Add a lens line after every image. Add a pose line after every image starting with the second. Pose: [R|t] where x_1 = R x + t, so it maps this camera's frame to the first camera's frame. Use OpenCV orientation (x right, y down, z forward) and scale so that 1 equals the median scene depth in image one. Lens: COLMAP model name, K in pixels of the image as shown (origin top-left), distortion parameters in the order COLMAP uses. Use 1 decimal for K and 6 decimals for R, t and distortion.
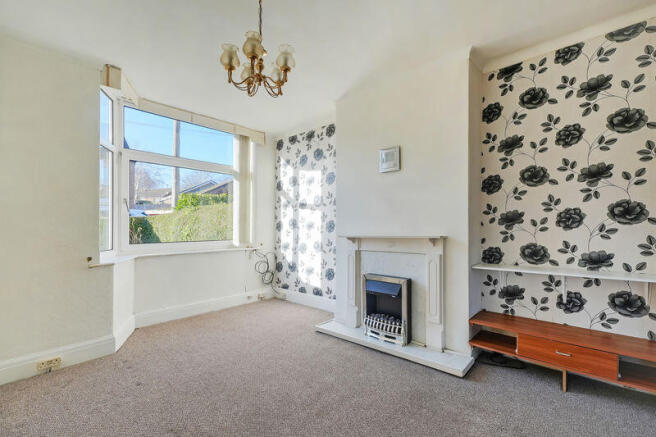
lens RADIAL K [[279.6, 0, 324.9], [0, 279.6, 220.5], [0, 0, 1]] dist [0.009822, -0.000284]
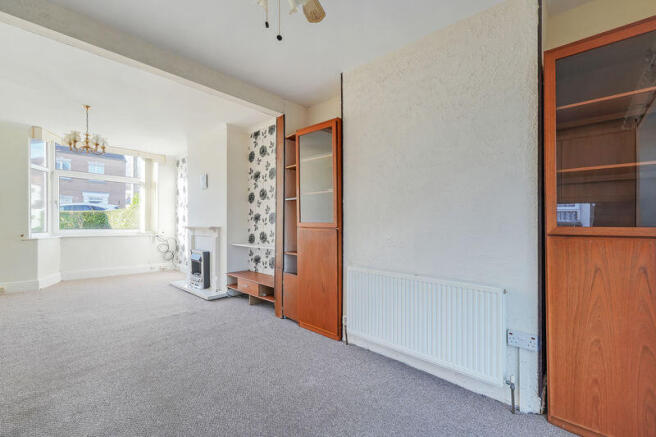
lens RADIAL K [[279.6, 0, 329.0], [0, 279.6, 218.5], [0, 0, 1]] dist [0.009822, -0.000284]
pose [[0.999501, 0.019151, -0.025132, 1.026643], [-0.018970, 0.999792, 0.007435, -0.020480], [0.025269, -0.006955, 0.999656, -0.664682]]
